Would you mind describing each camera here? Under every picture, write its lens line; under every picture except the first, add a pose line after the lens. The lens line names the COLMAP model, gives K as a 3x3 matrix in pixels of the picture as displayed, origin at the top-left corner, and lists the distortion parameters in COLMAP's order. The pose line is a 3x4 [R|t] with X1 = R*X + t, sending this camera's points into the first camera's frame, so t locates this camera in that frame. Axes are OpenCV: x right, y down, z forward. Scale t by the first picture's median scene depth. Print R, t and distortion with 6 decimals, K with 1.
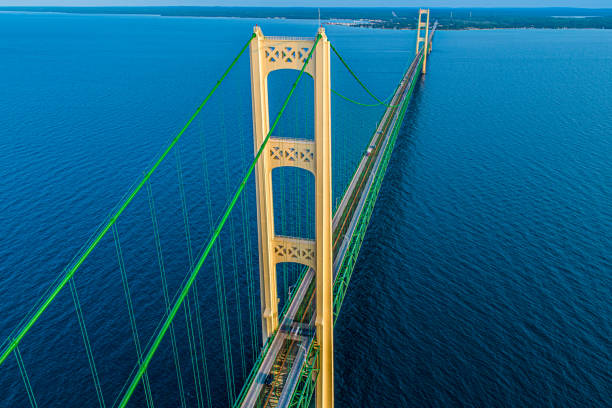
lens RADIAL K [[431.5, 0, 315.4], [0, 431.5, 195.6], [0, 0, 1]] dist [-0.009146, -0.002123]
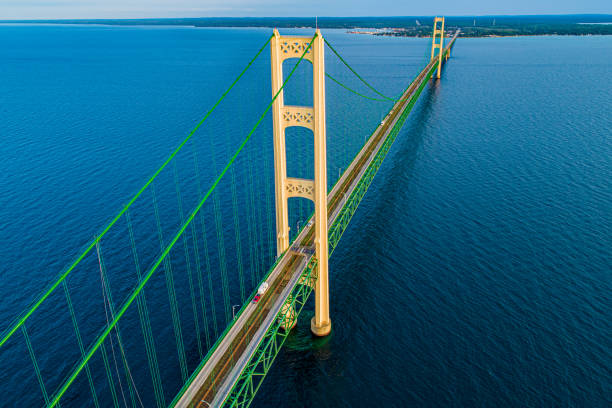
lens RADIAL K [[408.0, 0, 306.0], [0, 408.0, 204.0], [0, 0, 1]] dist [-0.012832, 0.003992]
pose [[0.997085, 0.020788, -0.073417, 0.068565], [-0.019438, 0.999629, 0.019055, 0.148341], [0.073786, -0.017572, 0.997119, -0.330548]]
